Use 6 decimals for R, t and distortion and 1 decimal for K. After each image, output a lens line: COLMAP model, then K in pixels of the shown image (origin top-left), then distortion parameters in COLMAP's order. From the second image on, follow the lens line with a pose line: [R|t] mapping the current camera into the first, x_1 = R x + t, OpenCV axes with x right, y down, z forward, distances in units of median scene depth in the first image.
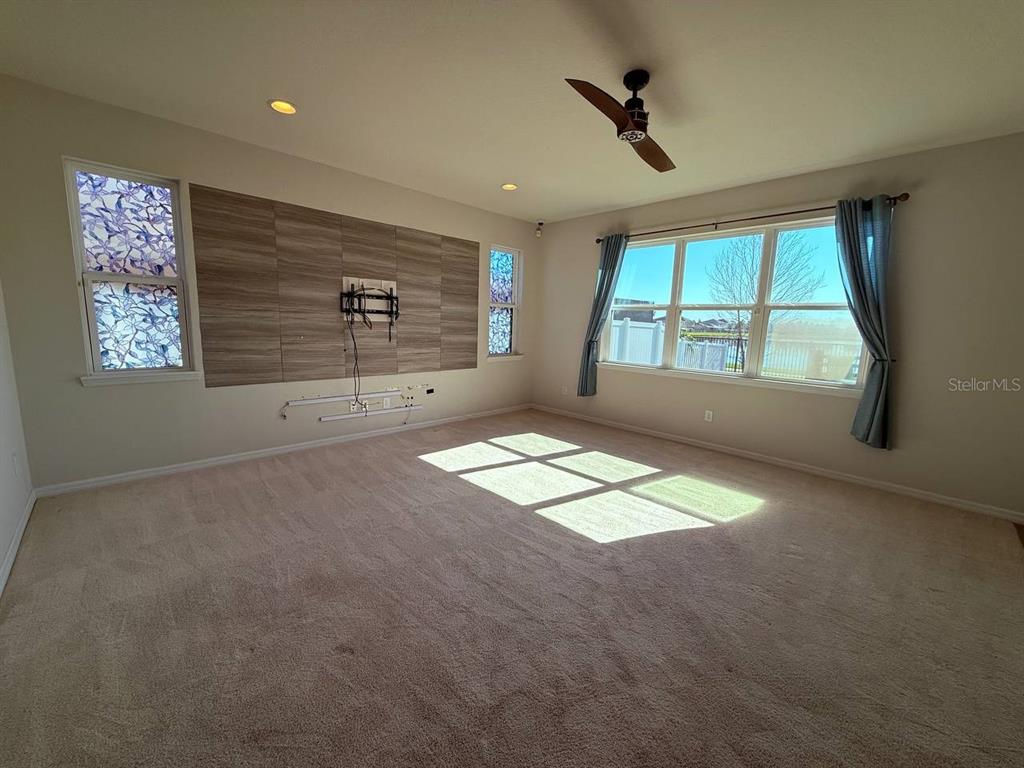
lens RADIAL K [[408.7, 0, 512.2], [0, 408.7, 383.6], [0, 0, 1]] dist [0.000548, 0.000117]
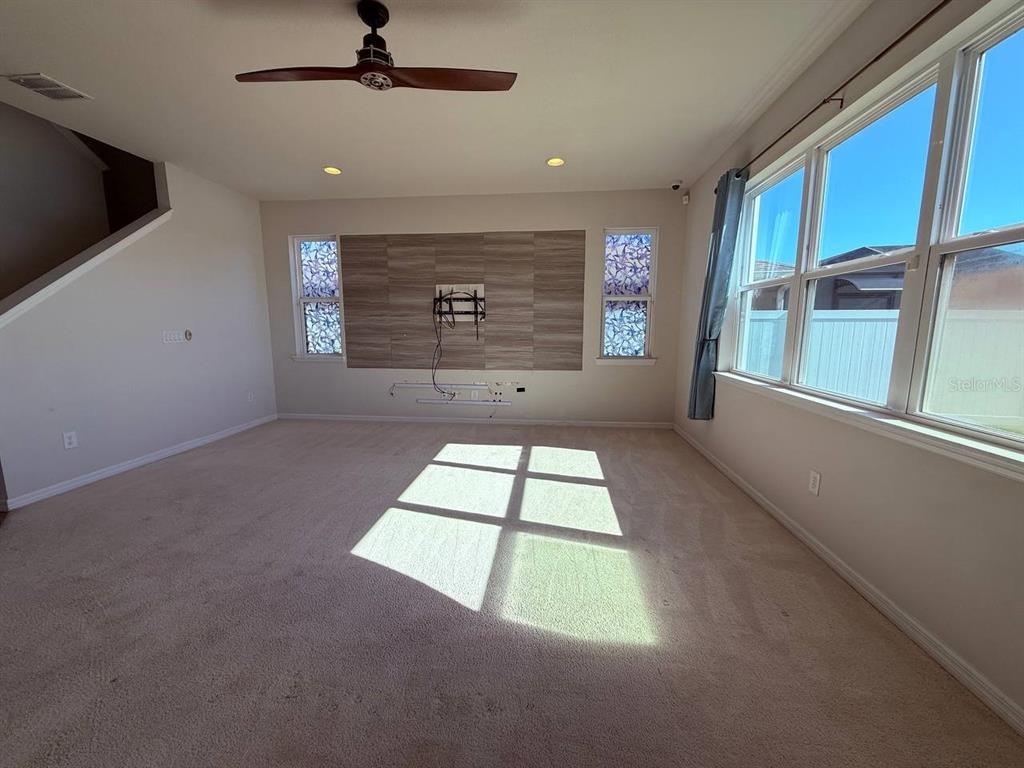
lens RADIAL K [[408.7, 0, 512.2], [0, 408.7, 384.8], [0, 0, 1]] dist [0.000548, 0.000117]
pose [[0.640287, 0.080824, -0.763872, 0.670191], [-0.095591, 0.995103, 0.025166, -0.020093], [0.762165, 0.056906, 0.644877, 0.409357]]
